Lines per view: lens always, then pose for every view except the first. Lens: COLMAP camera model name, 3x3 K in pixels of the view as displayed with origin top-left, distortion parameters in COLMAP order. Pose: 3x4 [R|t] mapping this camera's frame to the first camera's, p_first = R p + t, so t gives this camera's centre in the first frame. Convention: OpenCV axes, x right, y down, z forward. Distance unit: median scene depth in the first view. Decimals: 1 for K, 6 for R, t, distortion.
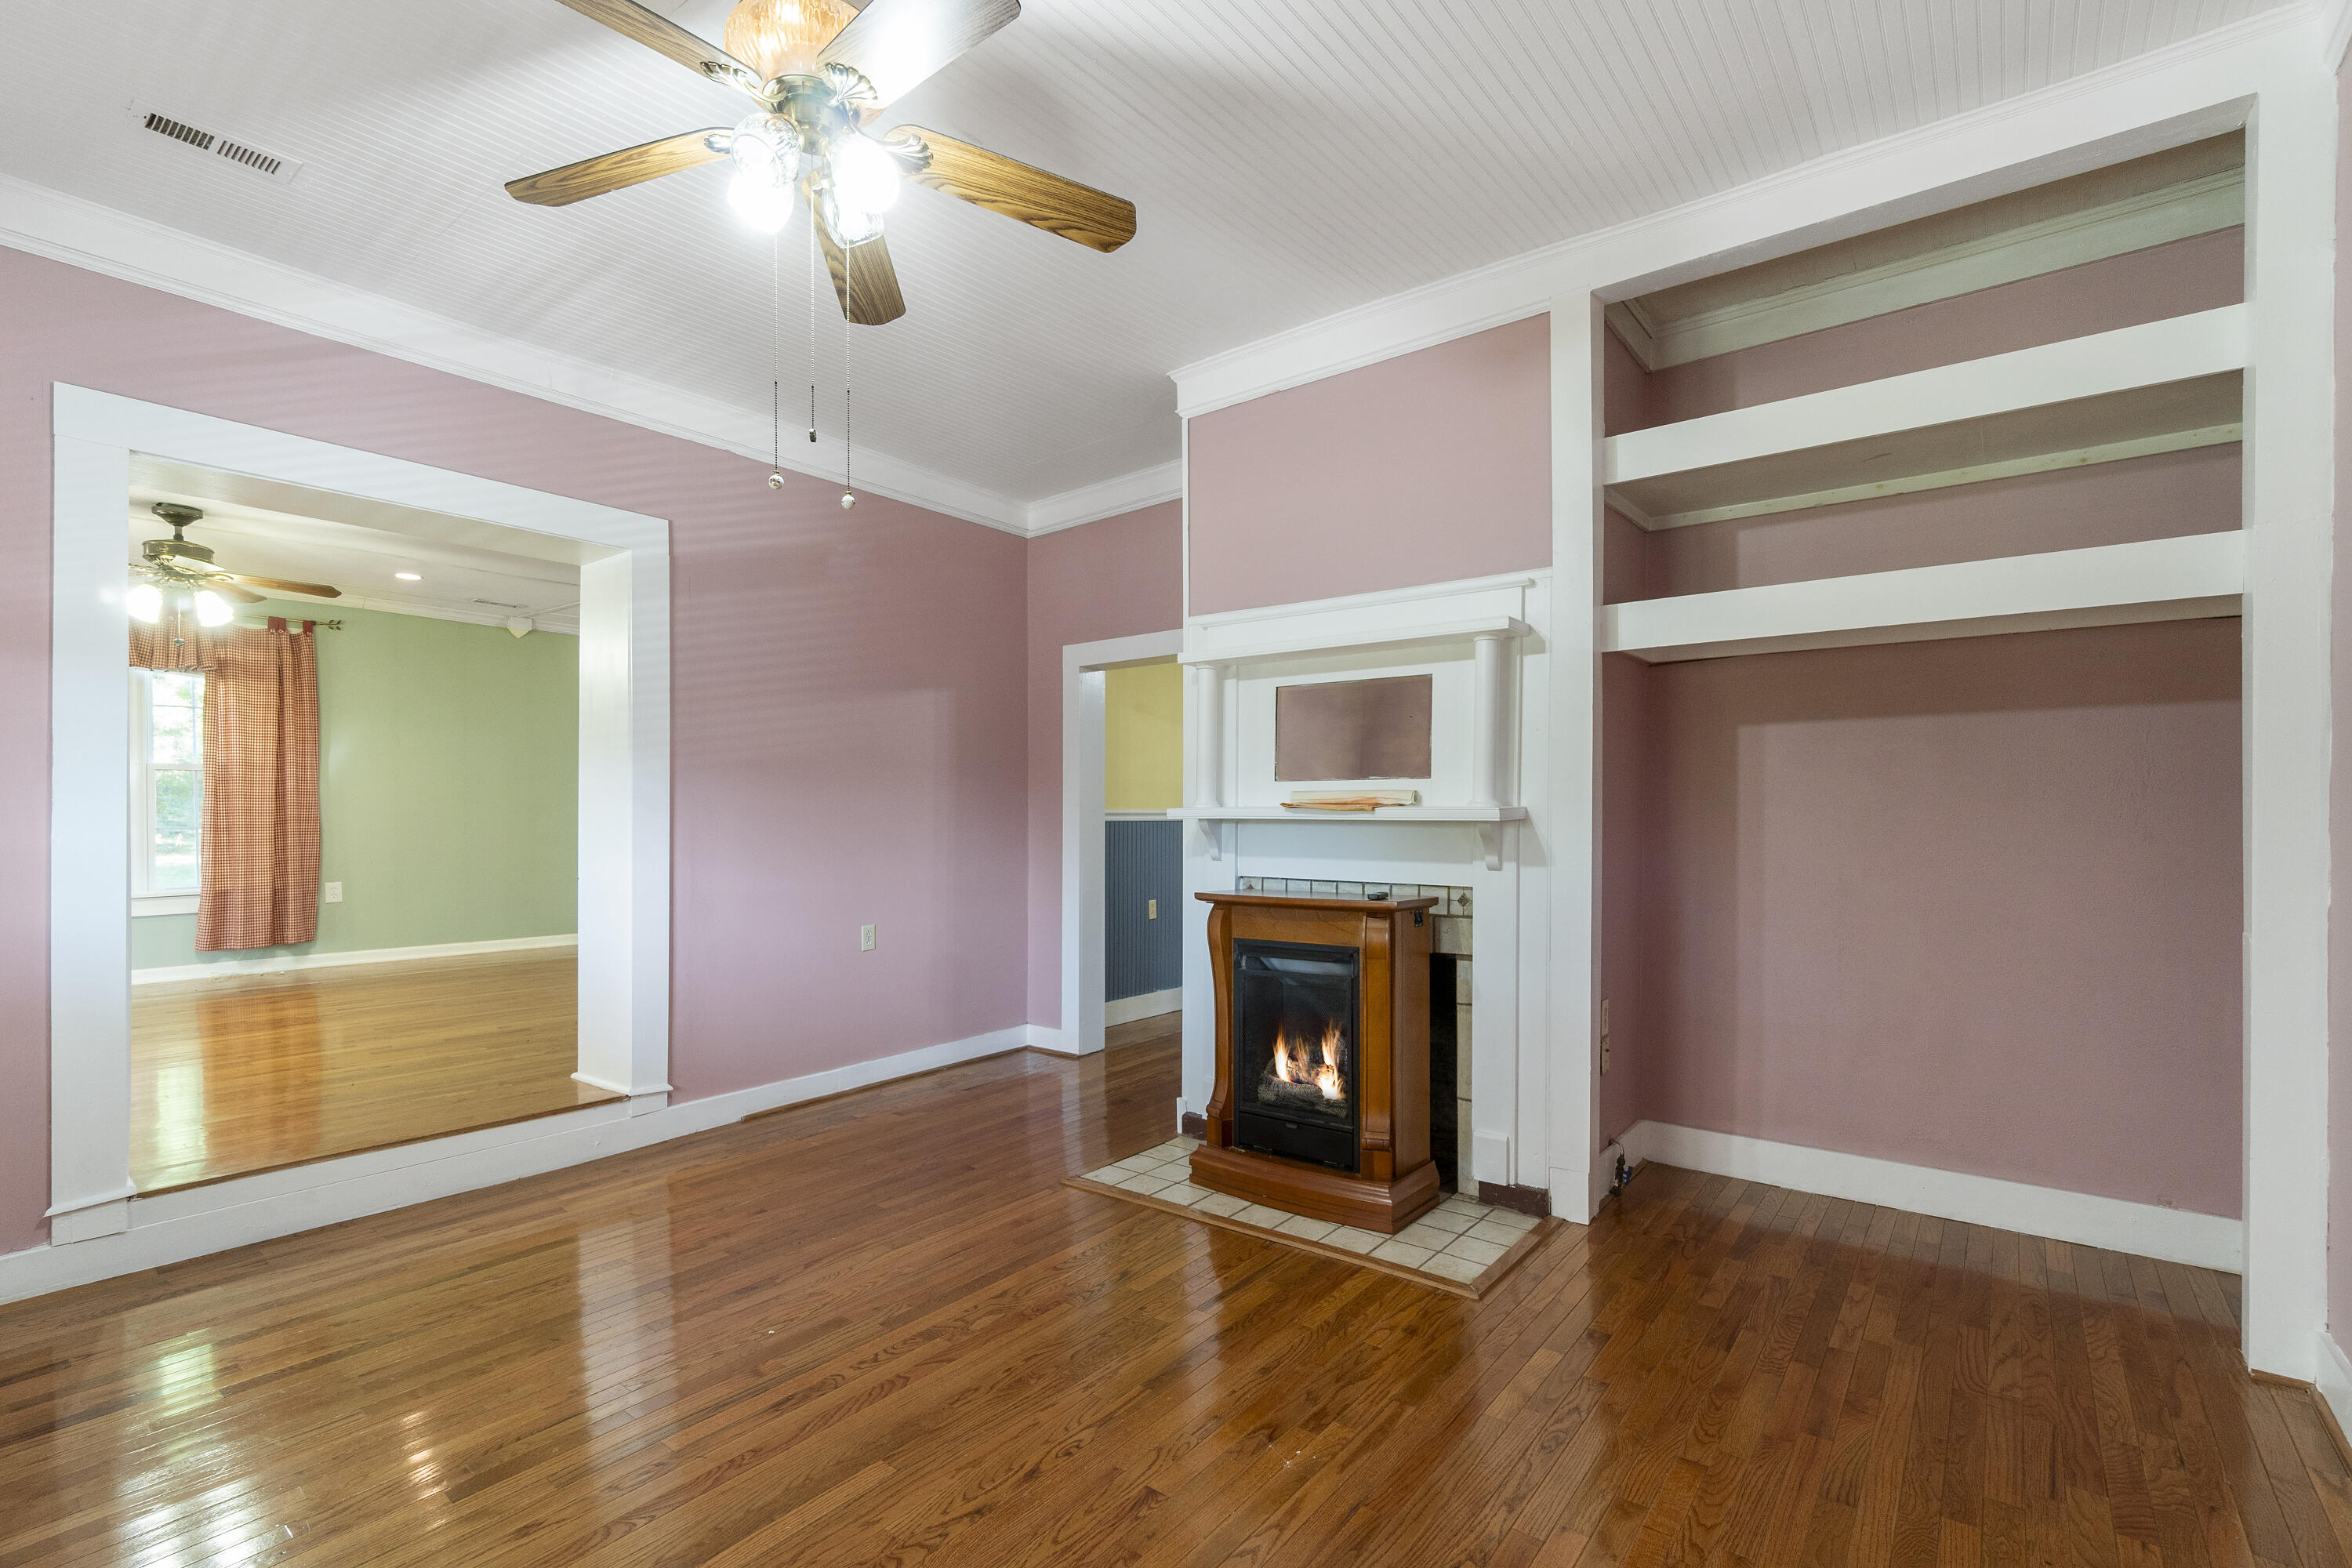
lens RADIAL K [[1040.4, 0, 1195.1], [0, 1040.4, 803.2], [0, 0, 1]] dist [-0.003614, 0.002302]
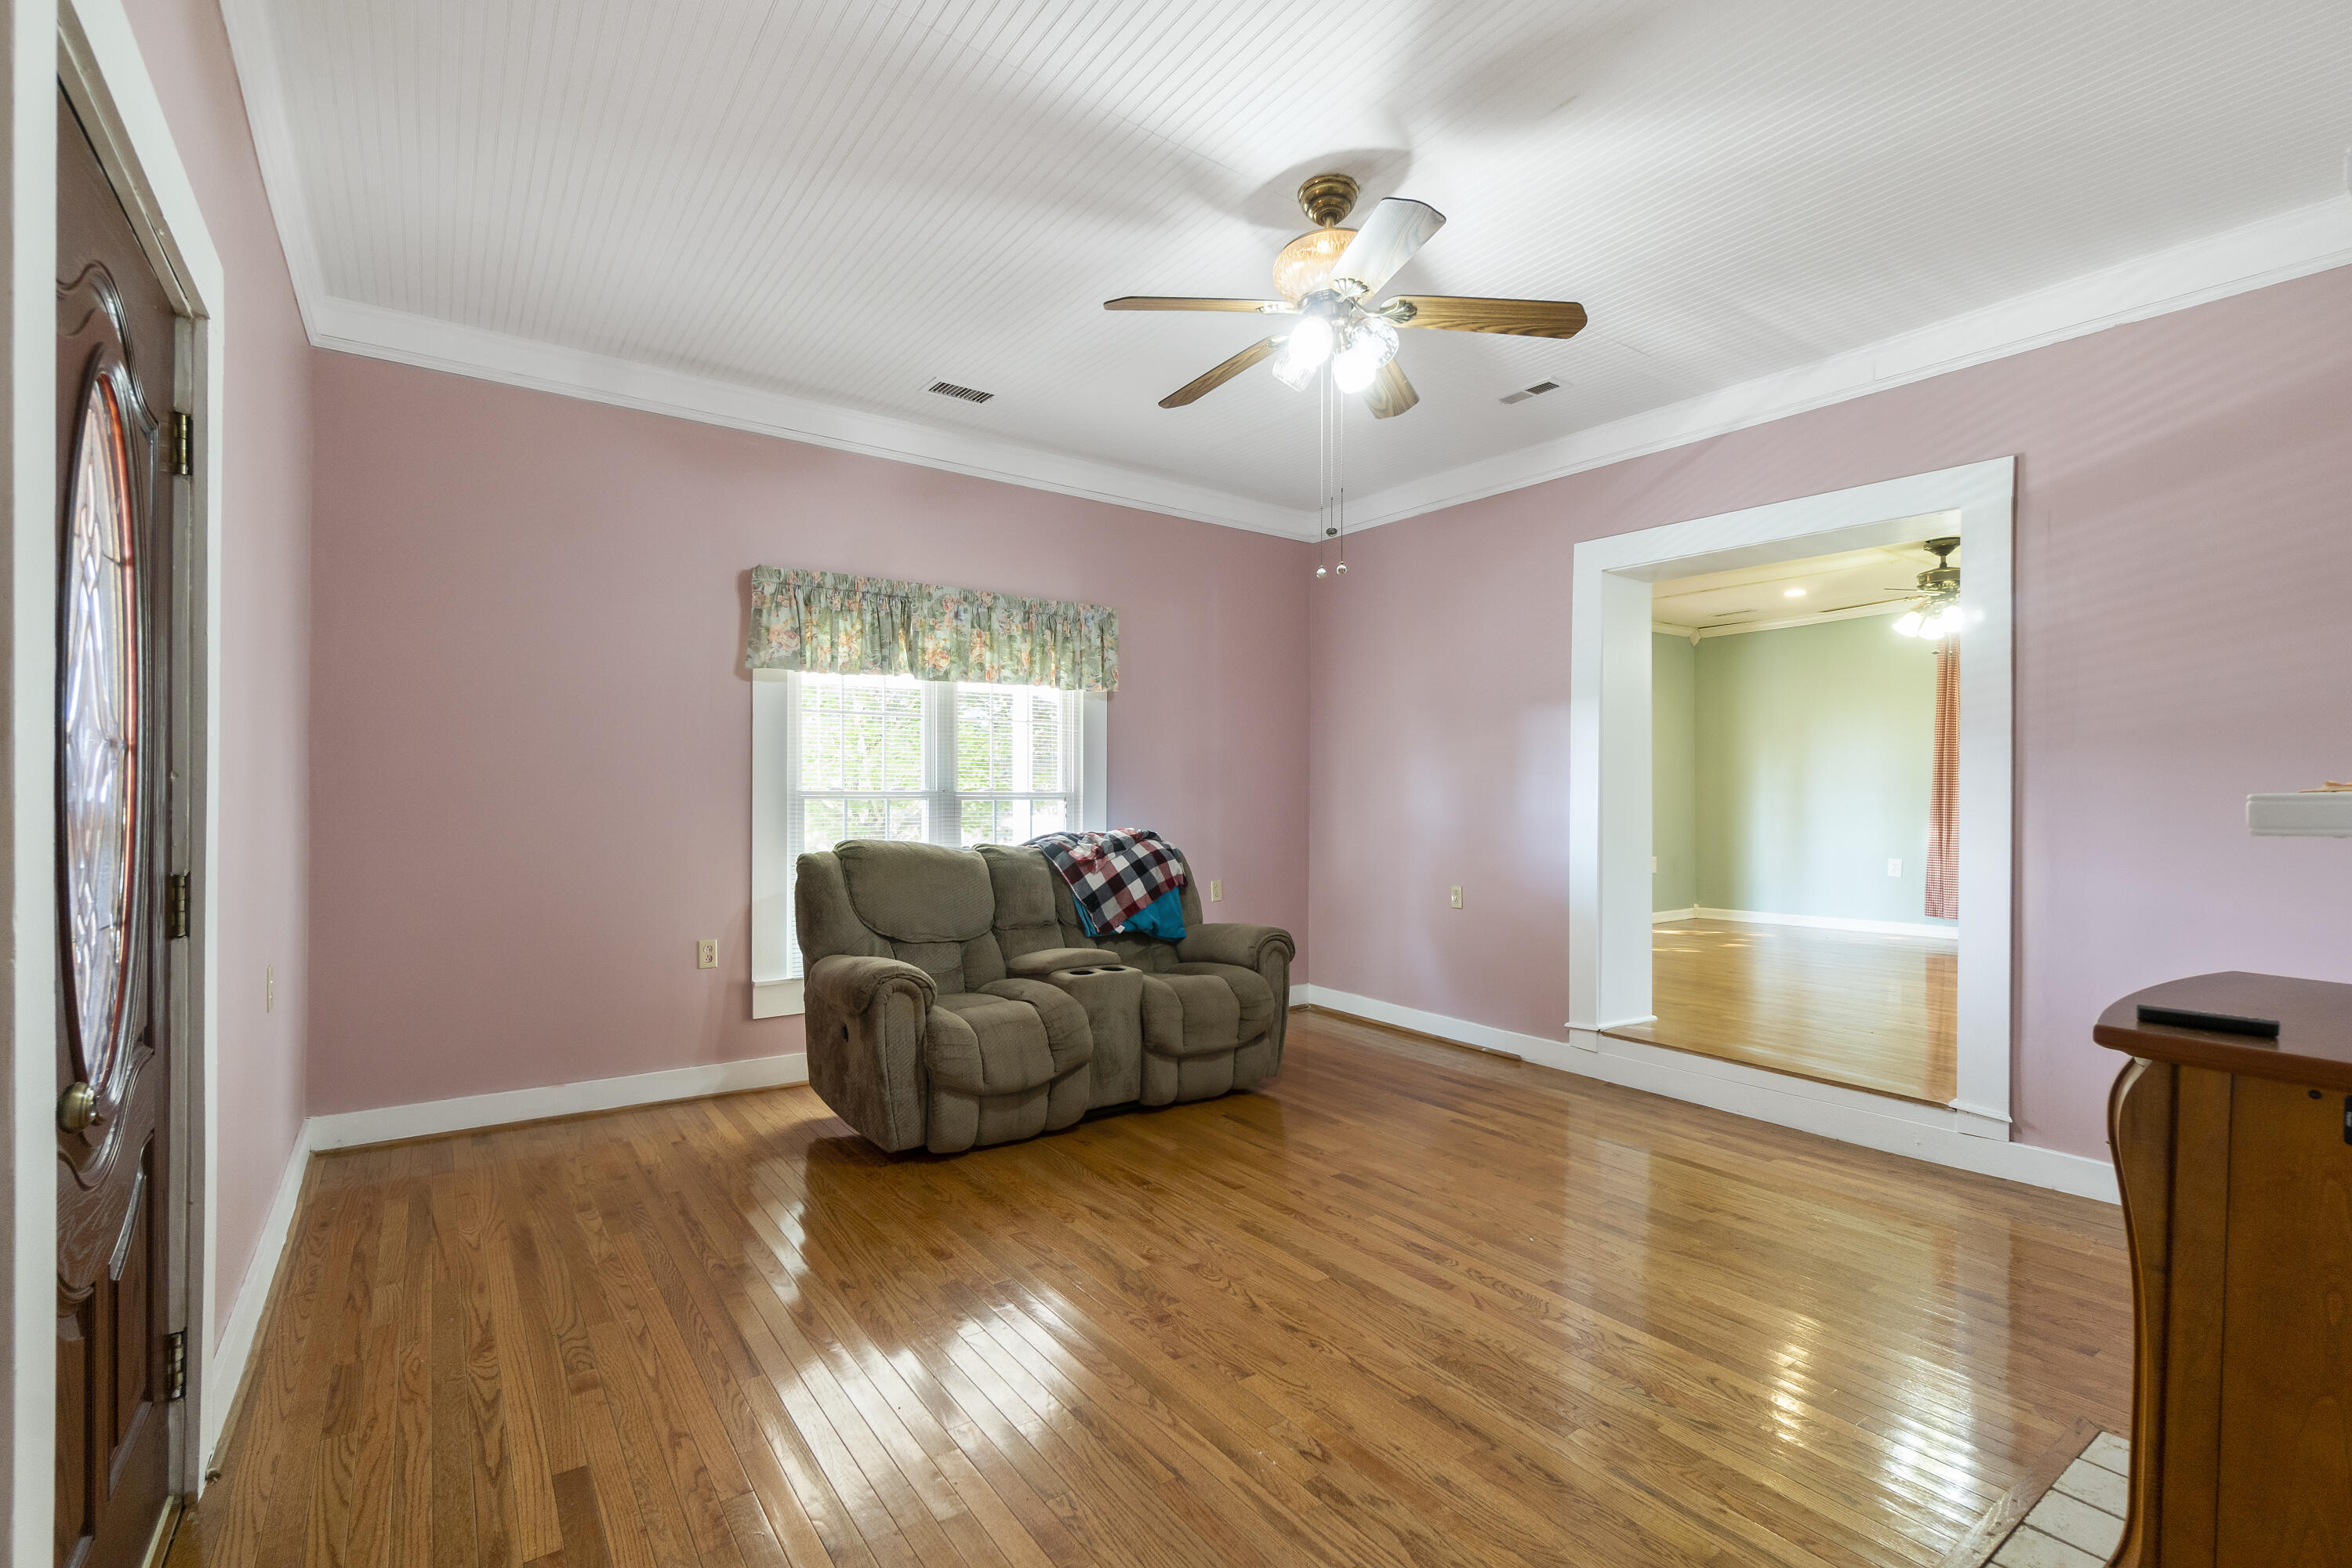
lens RADIAL K [[1040.4, 0, 1160.3], [0, 1040.4, 796.7], [0, 0, 1]] dist [-0.003614, 0.002302]
pose [[-0.293184, 0.005483, -0.956040, 0.640655], [0.005699, 0.999976, 0.003987, 0.000273], [0.956039, -0.004279, -0.293208, 0.722091]]
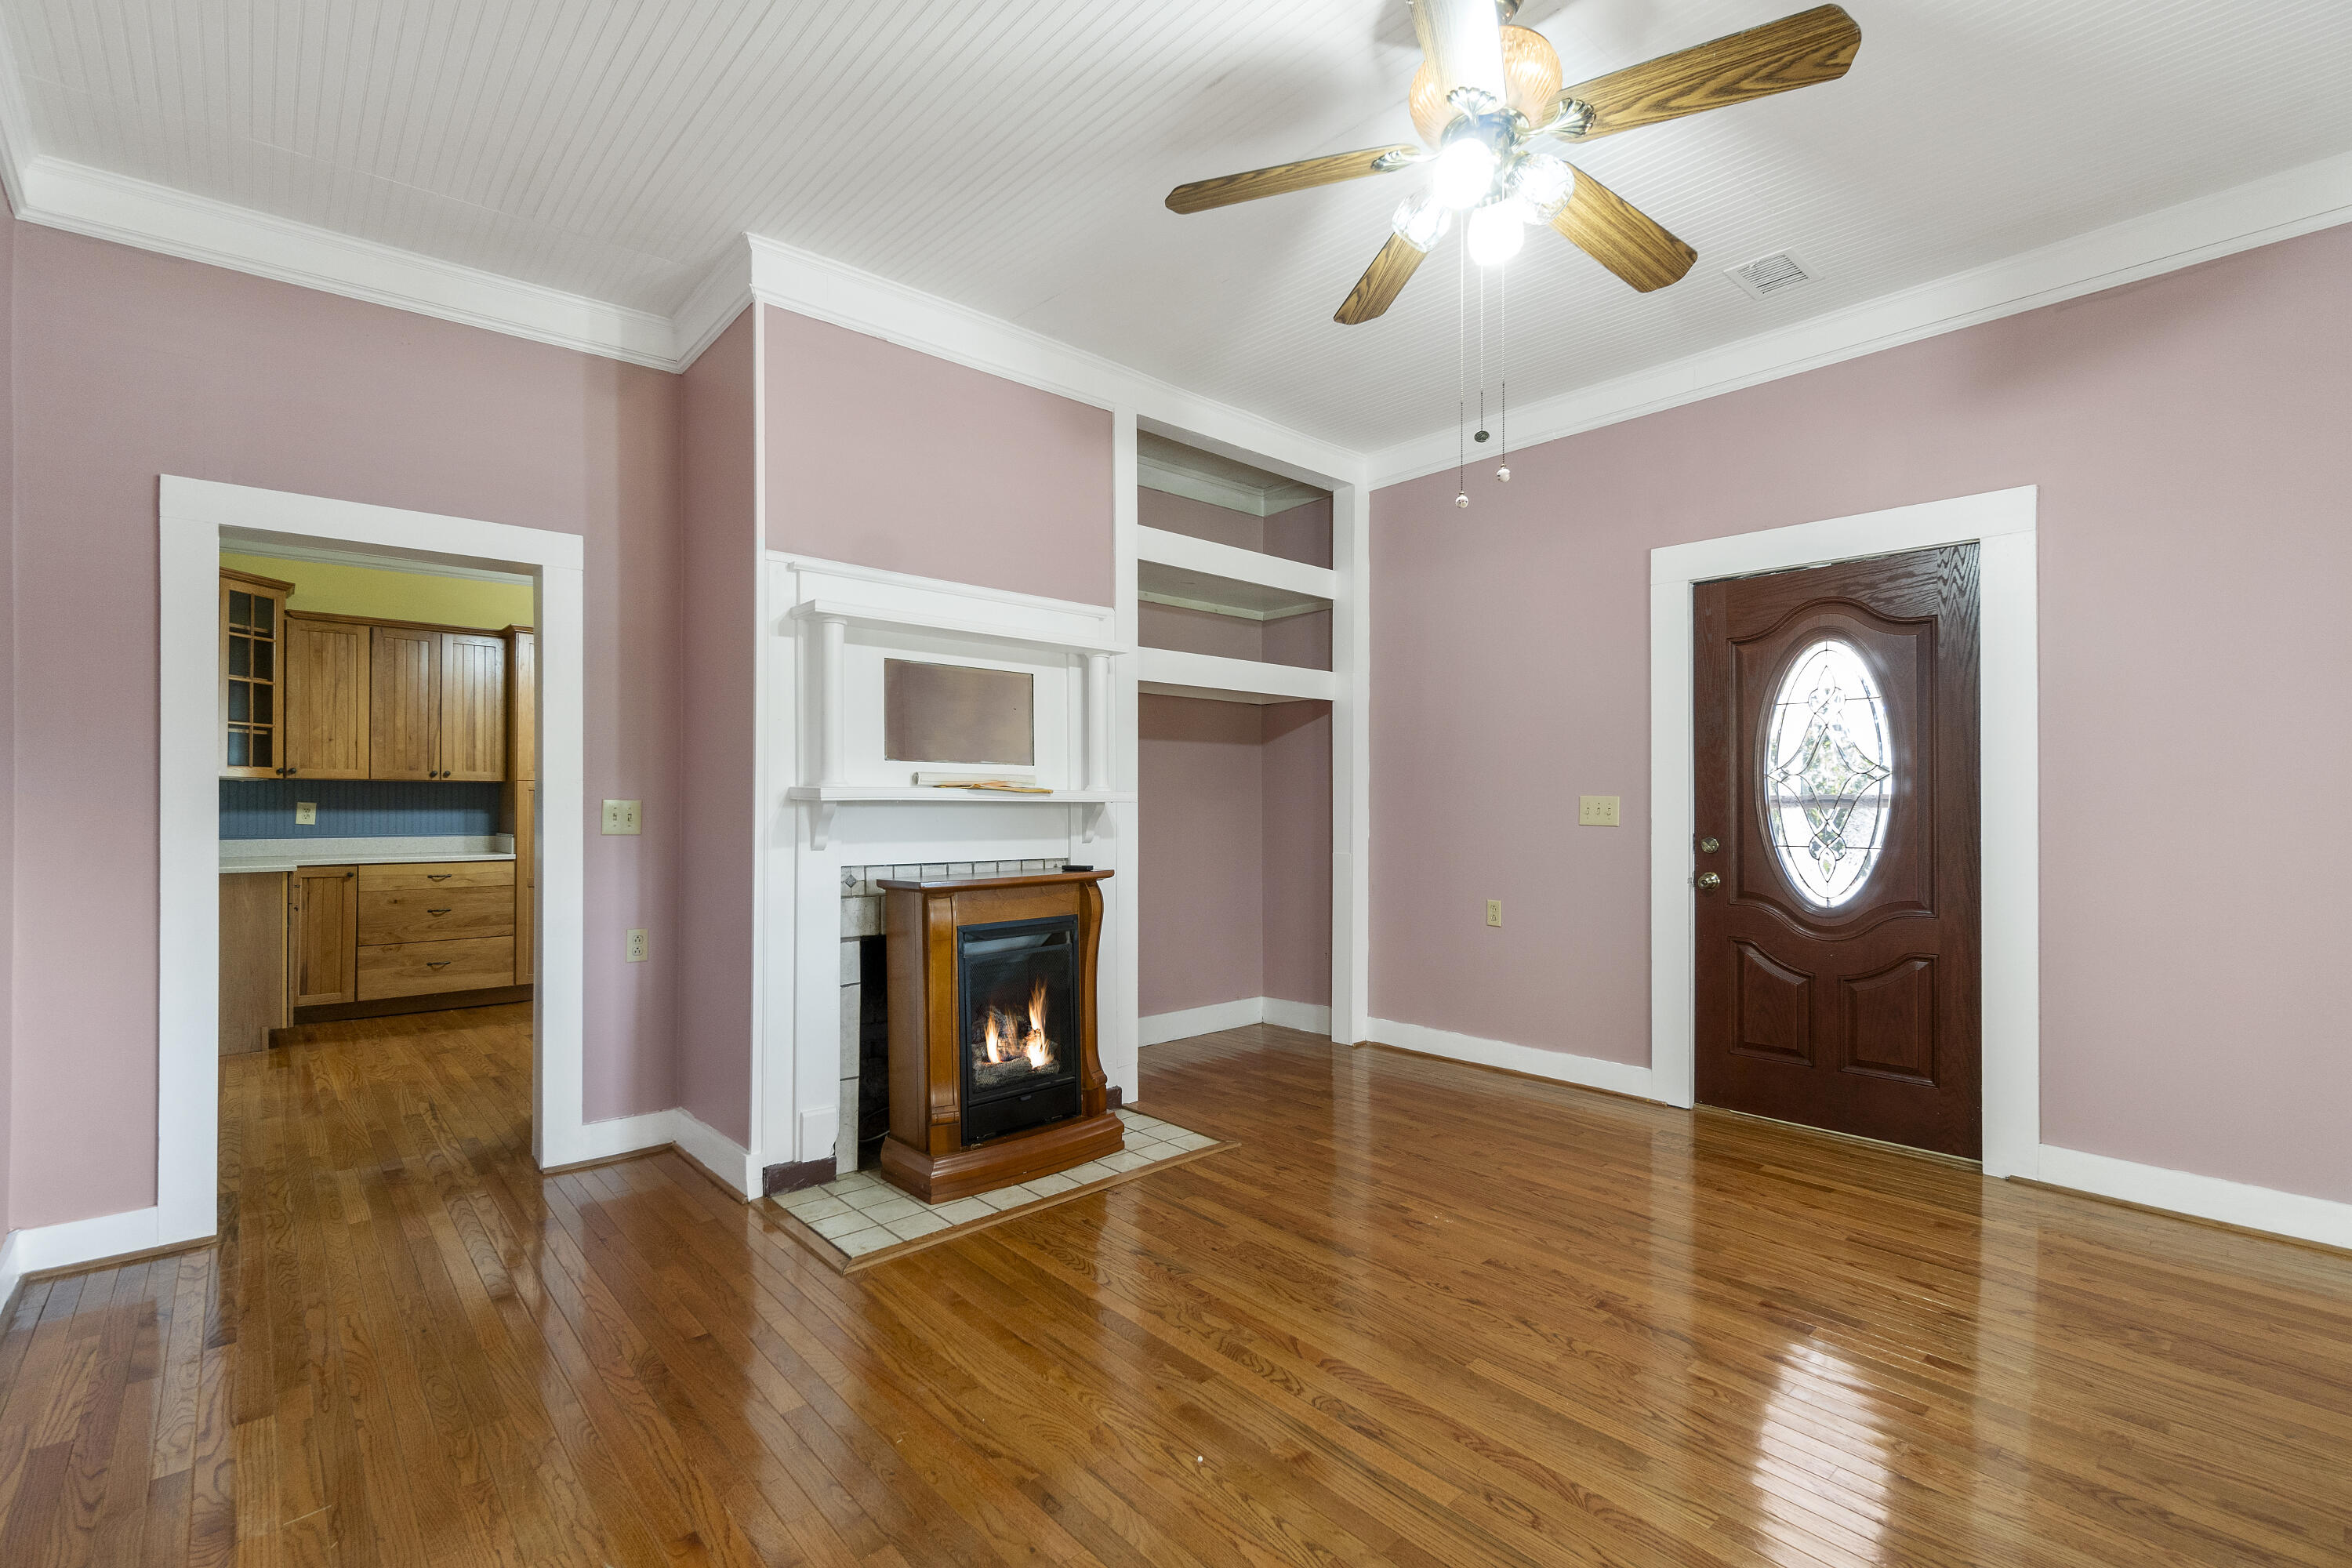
lens RADIAL K [[1040.4, 0, 1144.2], [0, 1040.4, 789.0], [0, 0, 1]] dist [-0.003614, 0.002302]
pose [[0.198380, 0.018557, 0.979950, -0.898269], [-0.010190, 0.999806, -0.016871, 0.020780], [-0.980072, -0.006639, 0.198530, 0.681541]]
